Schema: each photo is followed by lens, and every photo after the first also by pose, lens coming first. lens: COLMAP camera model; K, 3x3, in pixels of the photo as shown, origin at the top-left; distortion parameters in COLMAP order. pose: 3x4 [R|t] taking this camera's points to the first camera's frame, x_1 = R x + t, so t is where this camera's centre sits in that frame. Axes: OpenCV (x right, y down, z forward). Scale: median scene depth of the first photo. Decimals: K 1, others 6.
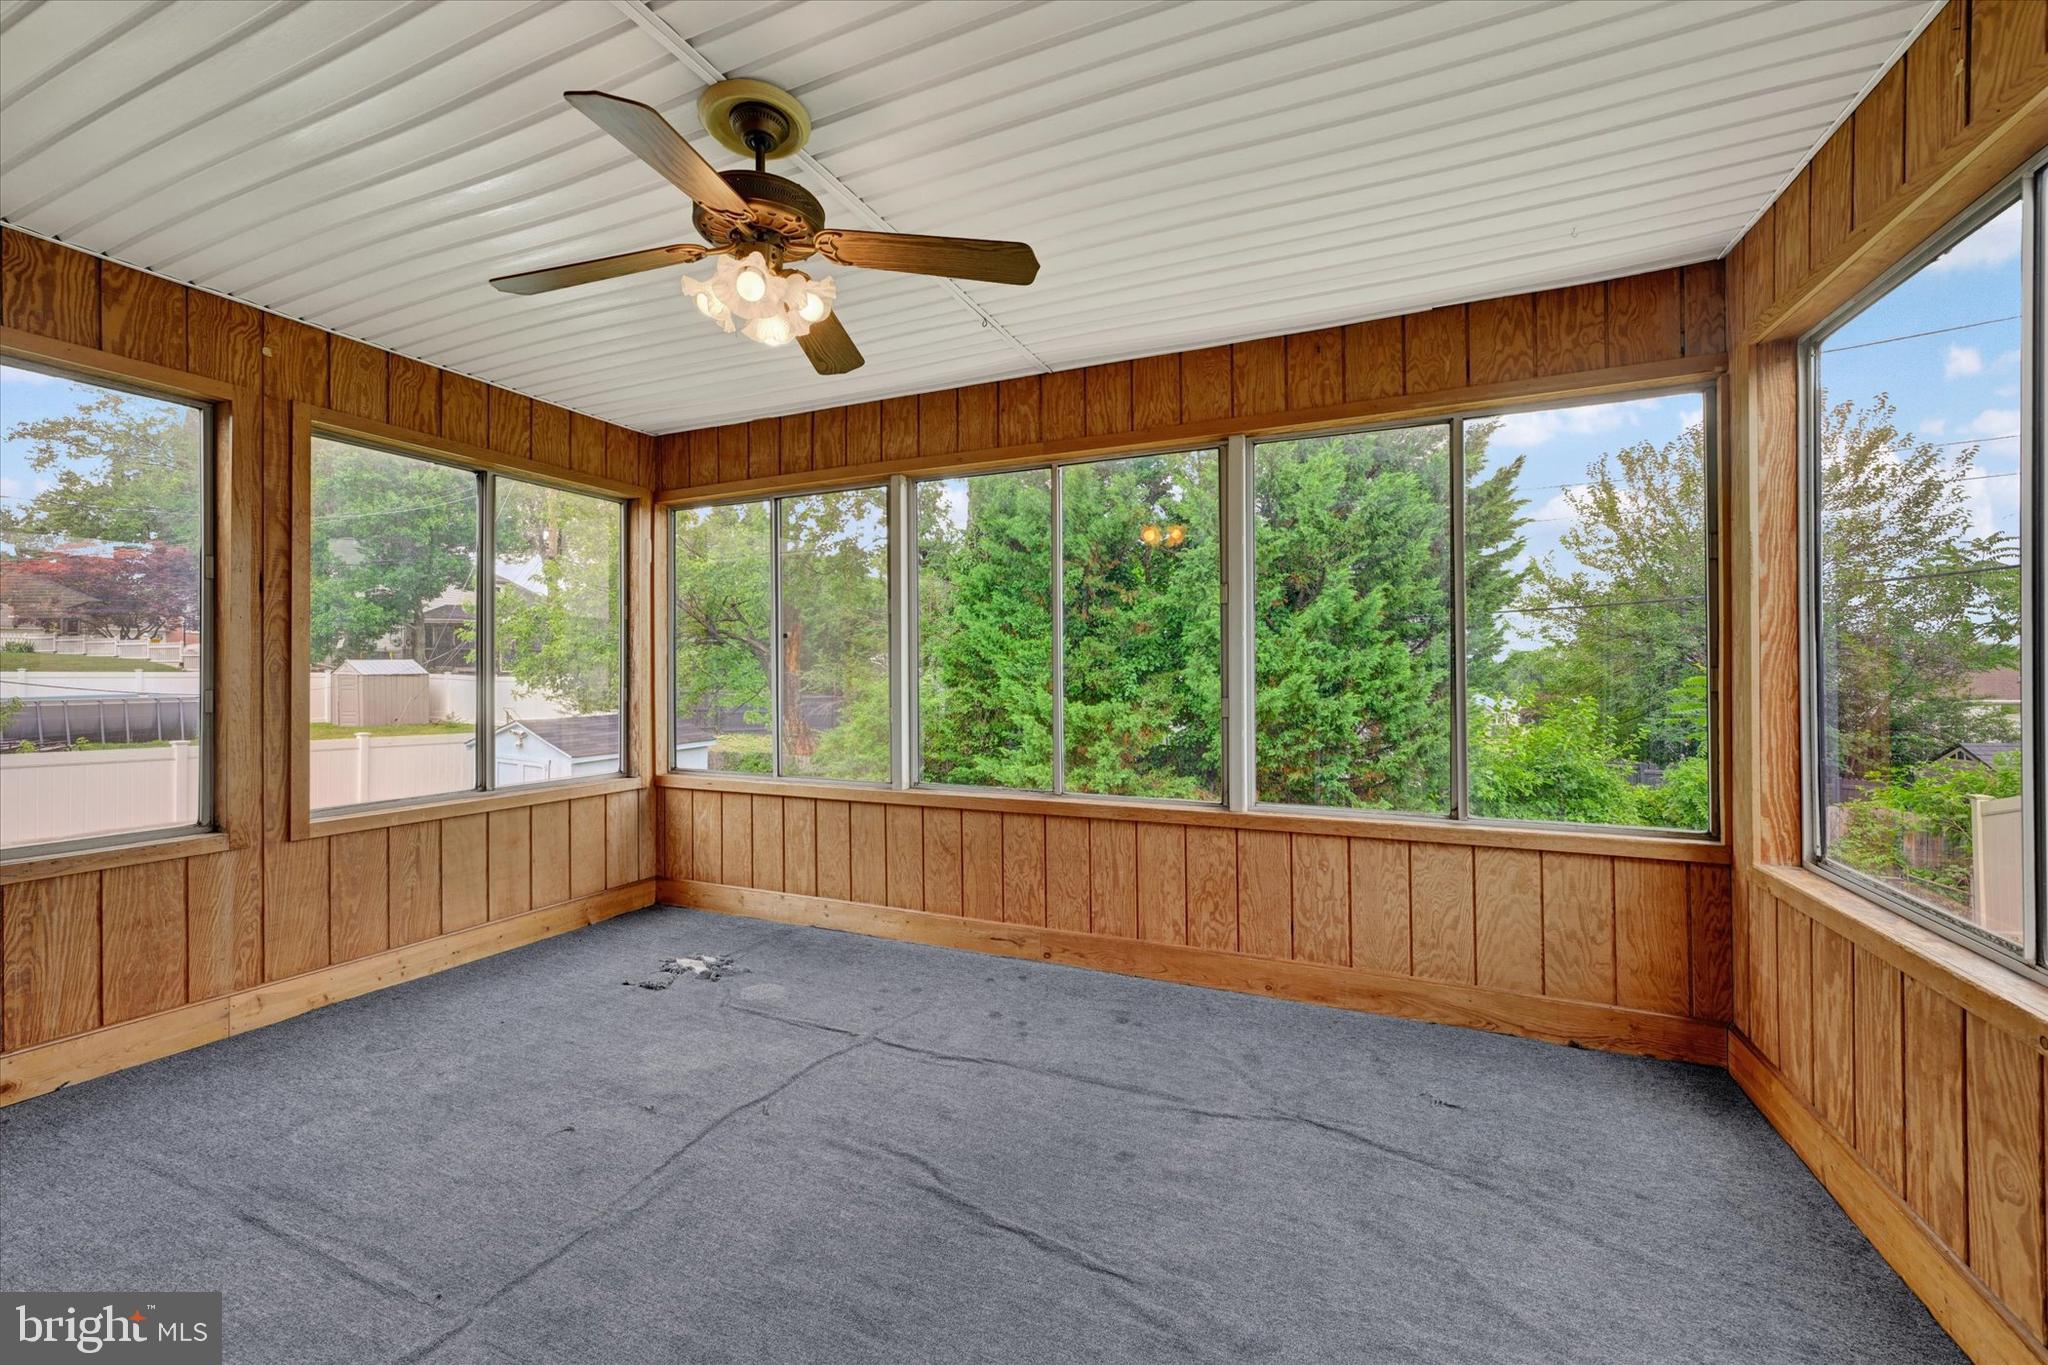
lens RADIAL K [[841.2, 0, 1014.1], [0, 841.2, 675.3], [0, 0, 1]] dist [-0.000278, 0.000262]
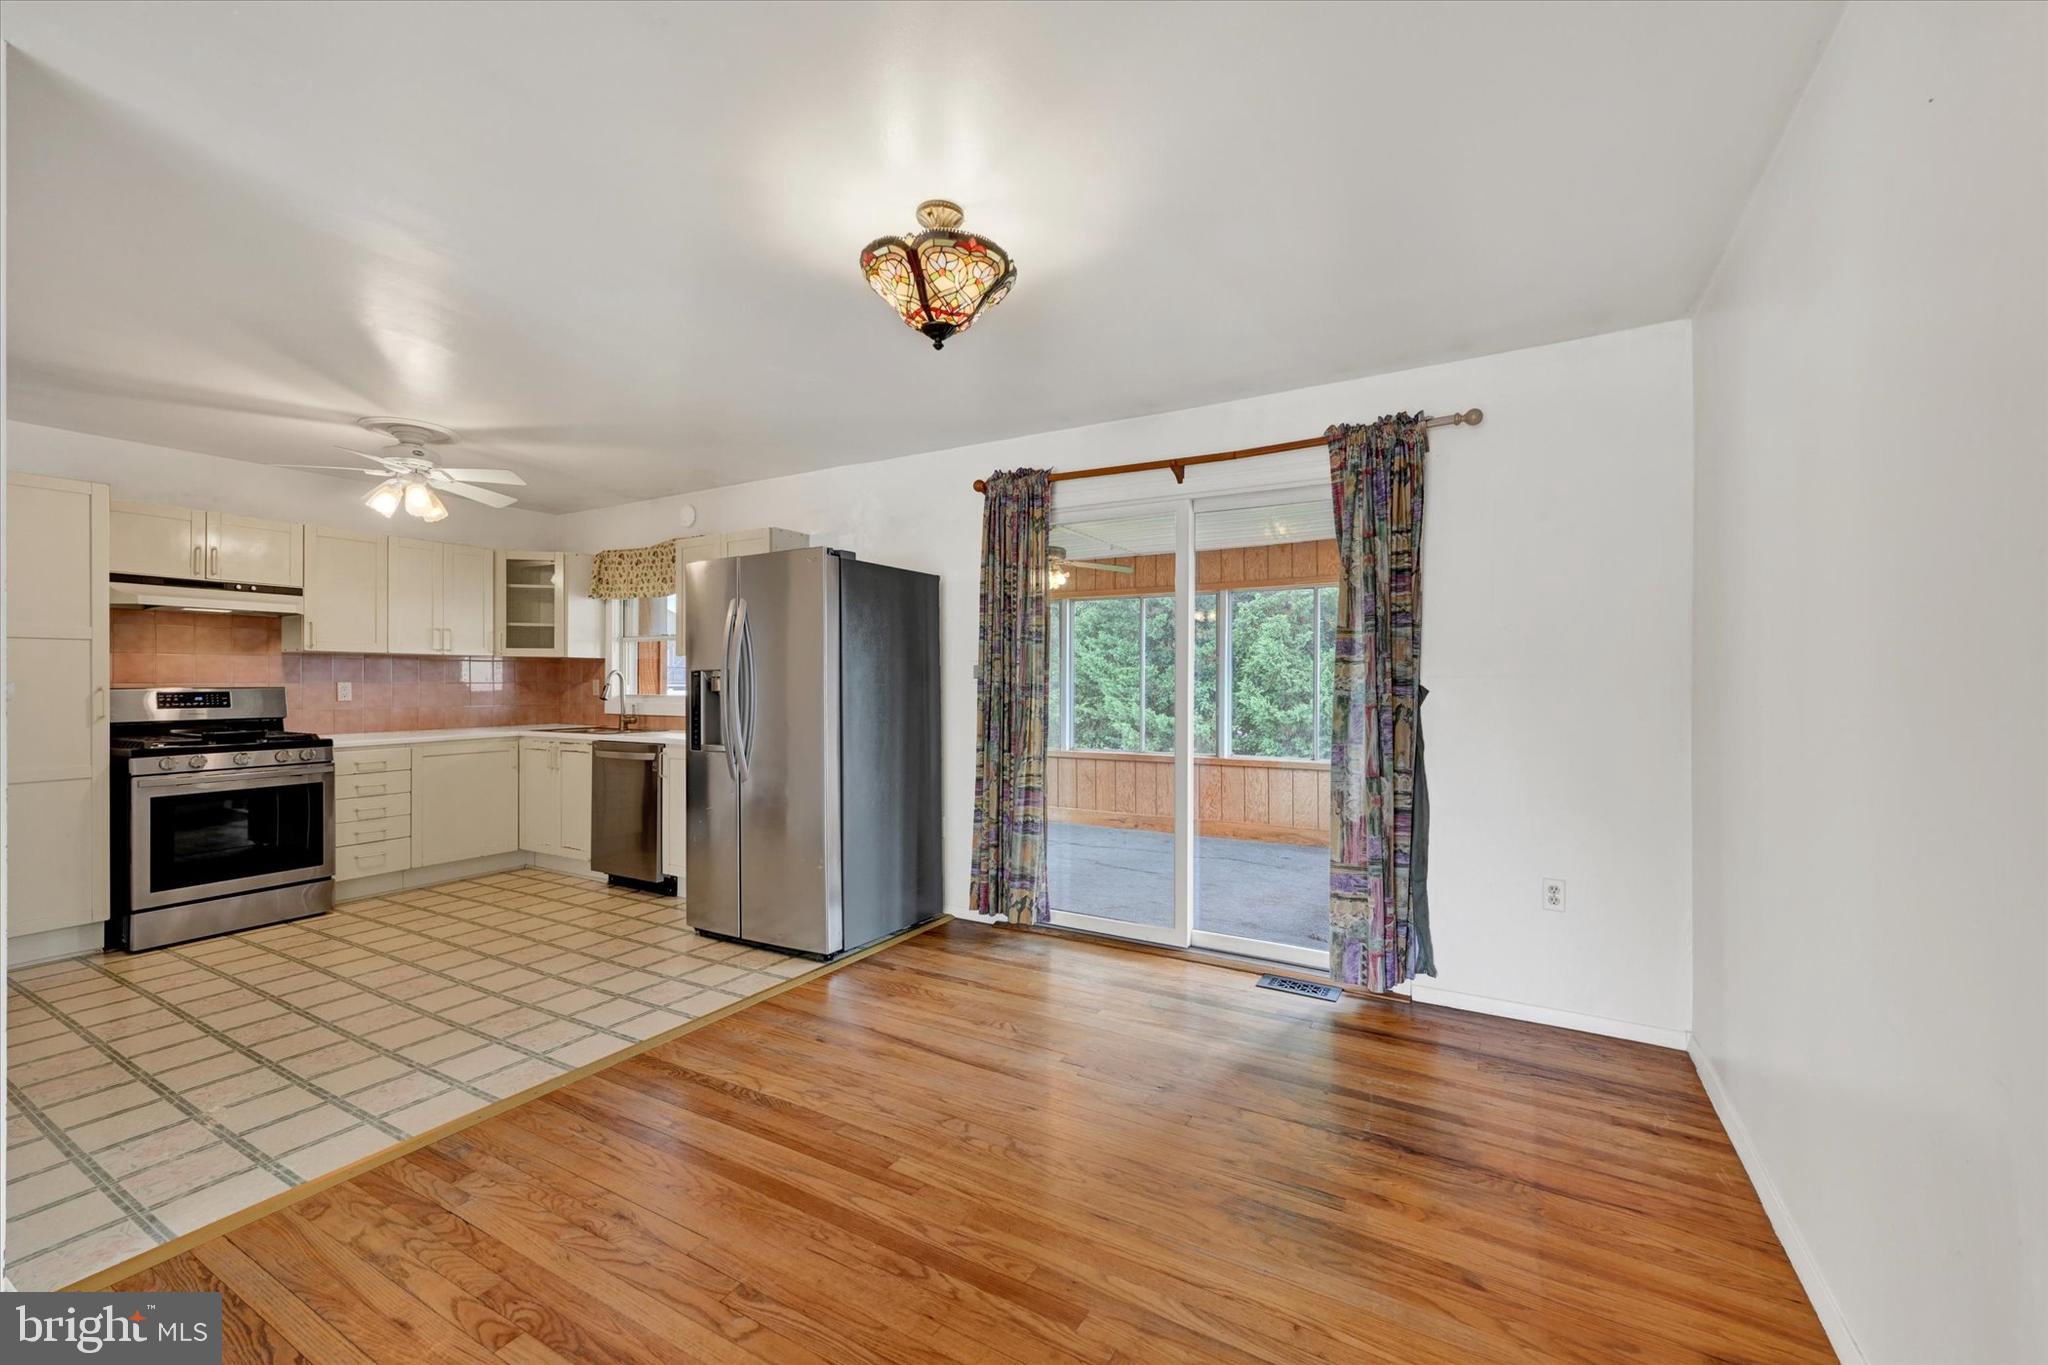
lens RADIAL K [[827.9, 0, 1019.6], [0, 827.9, 687.0], [0, 0, 1]] dist [-0.000461, 0.000025]
pose [[0.994080, 0.008842, -0.108294, -0.015464], [-0.009443, 0.999943, -0.005039, -0.004743], [0.108243, 0.006032, 0.994106, -0.573966]]
